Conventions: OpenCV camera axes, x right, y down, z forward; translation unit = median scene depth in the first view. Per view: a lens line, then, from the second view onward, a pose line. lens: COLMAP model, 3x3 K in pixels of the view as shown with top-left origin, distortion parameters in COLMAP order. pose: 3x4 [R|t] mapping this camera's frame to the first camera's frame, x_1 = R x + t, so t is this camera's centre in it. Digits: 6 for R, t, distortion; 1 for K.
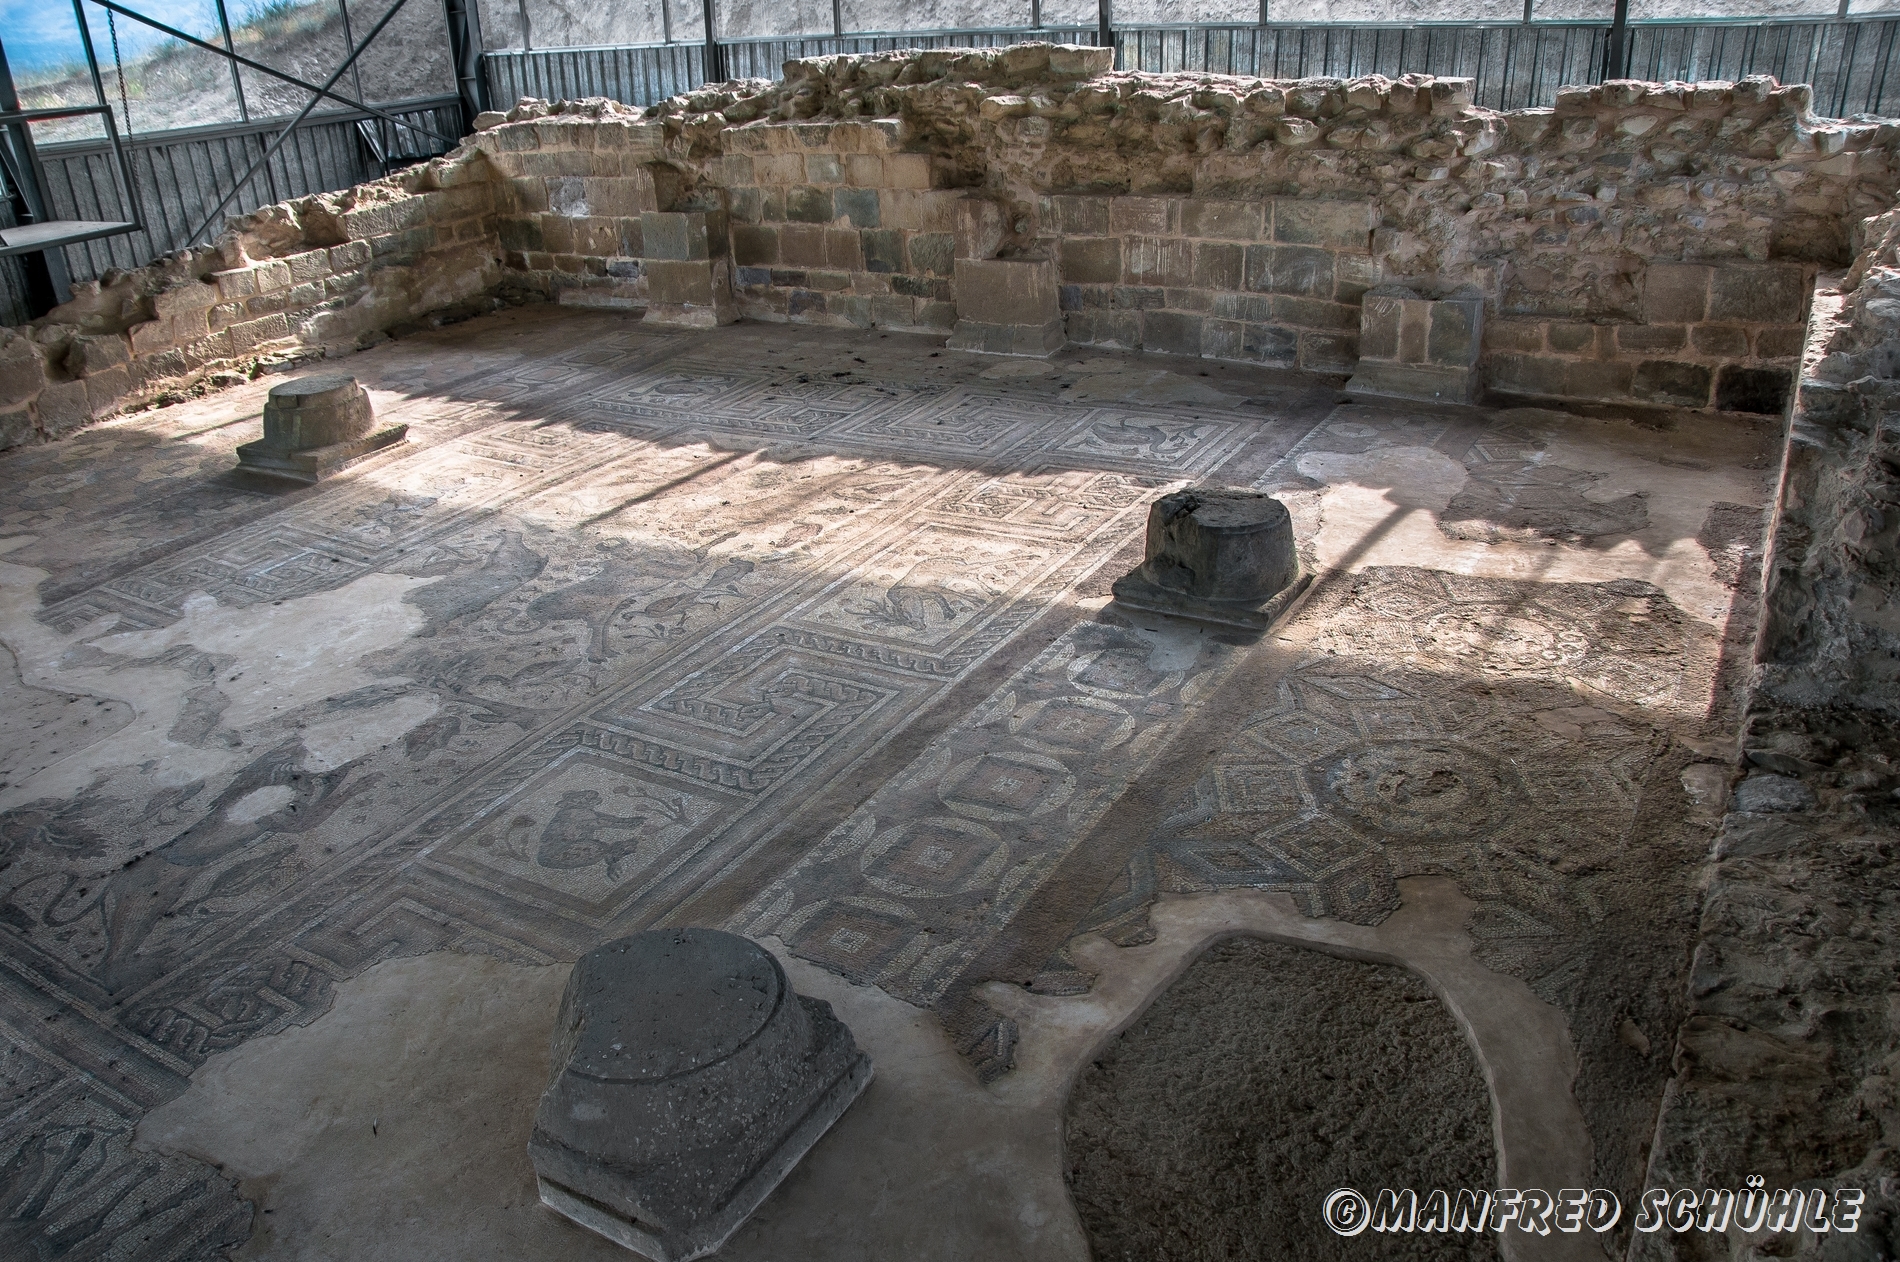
lens RADIAL K [[1494.3, 0, 942.6], [0, 1494.3, 662.4], [0, 0, 1]] dist [-0.164922, 0.125307]
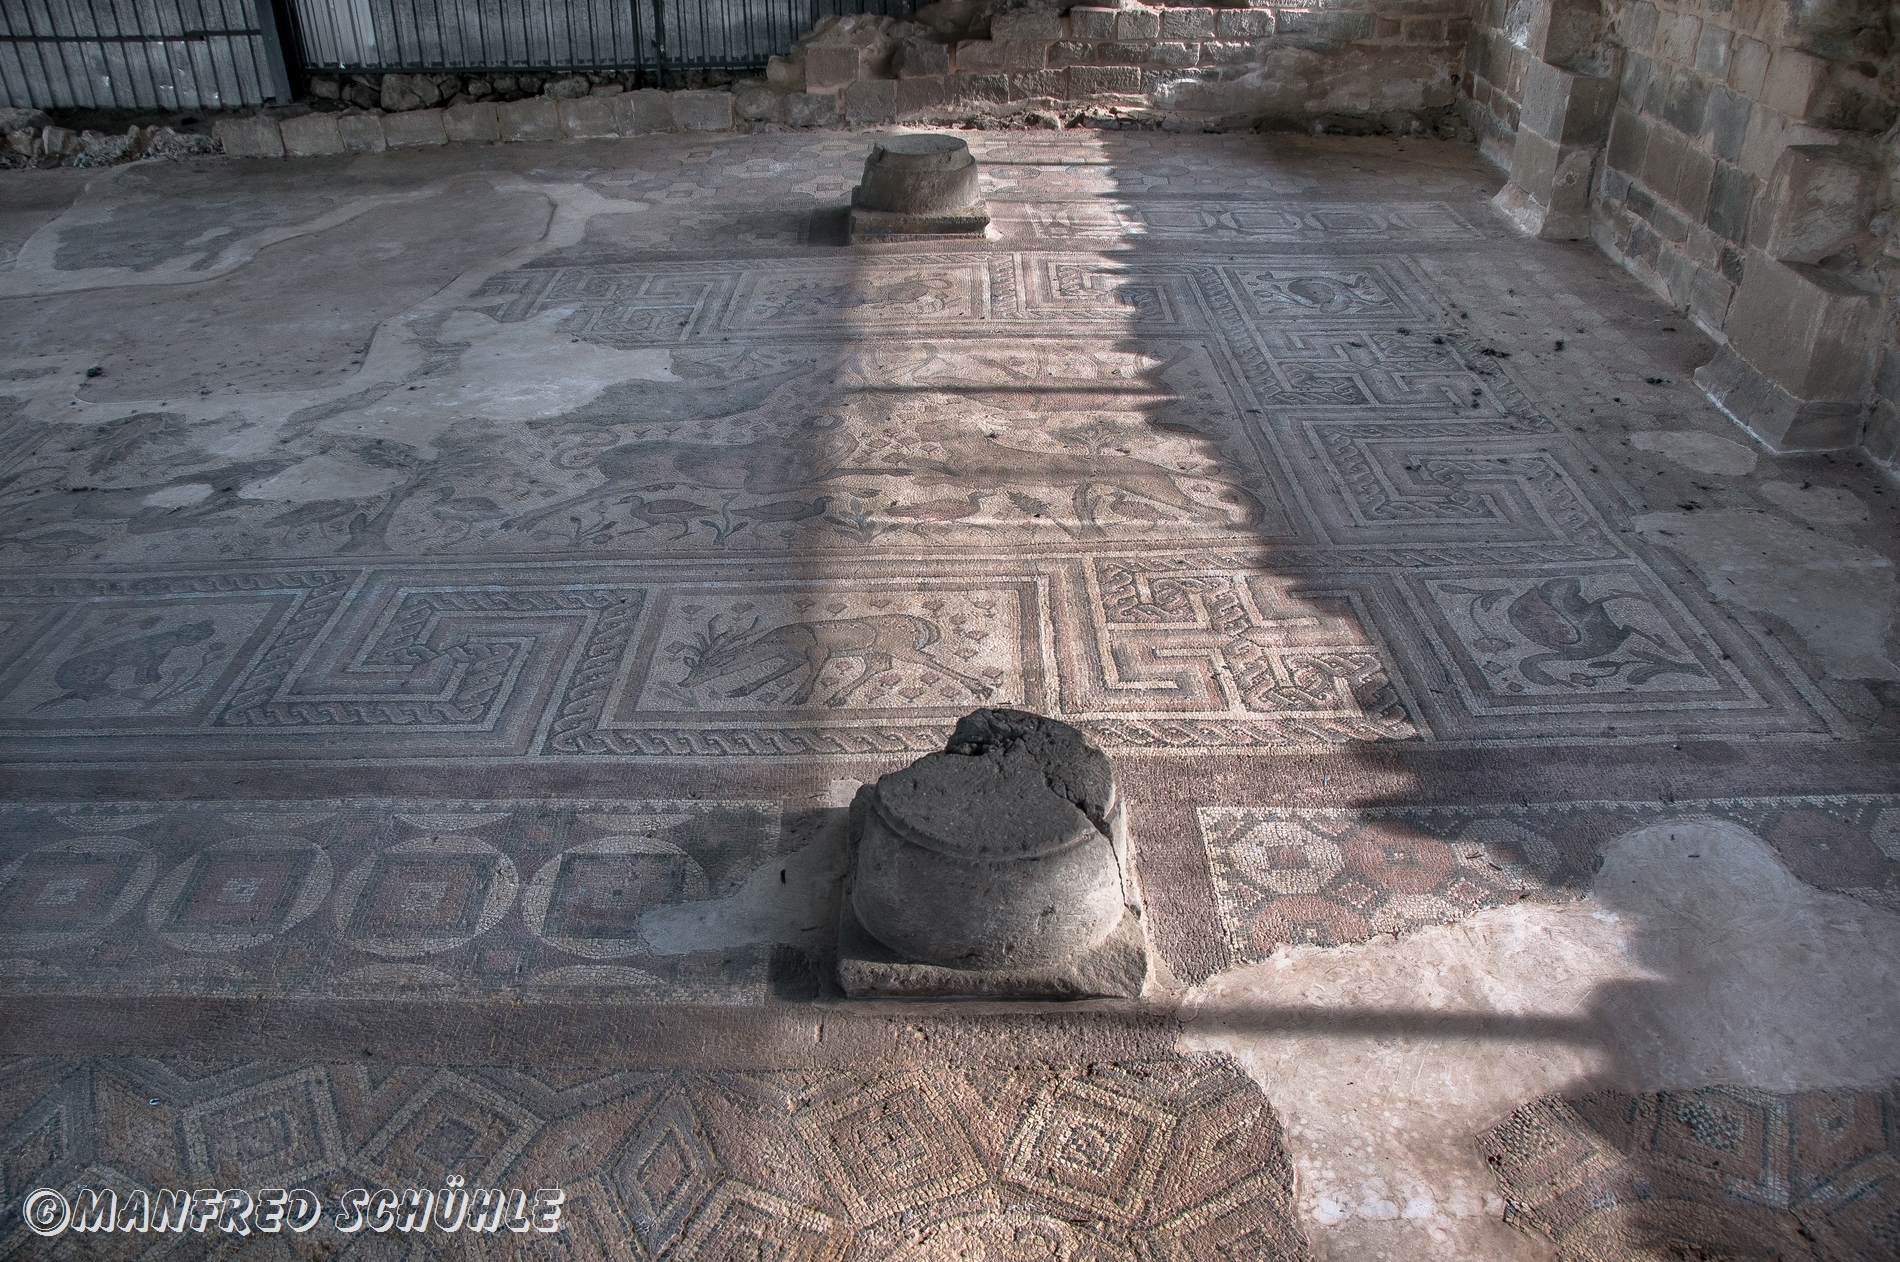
lens RADIAL K [[1494.3, 0, 942.6], [0, 1494.3, 662.4], [0, 0, 1]] dist [-0.164922, 0.125307]
pose [[0.509710, 0.500024, -0.700123, 0.405814], [-0.383853, 0.860454, 0.335075, -0.237927], [0.769969, 0.097954, 0.630517, 0.483352]]
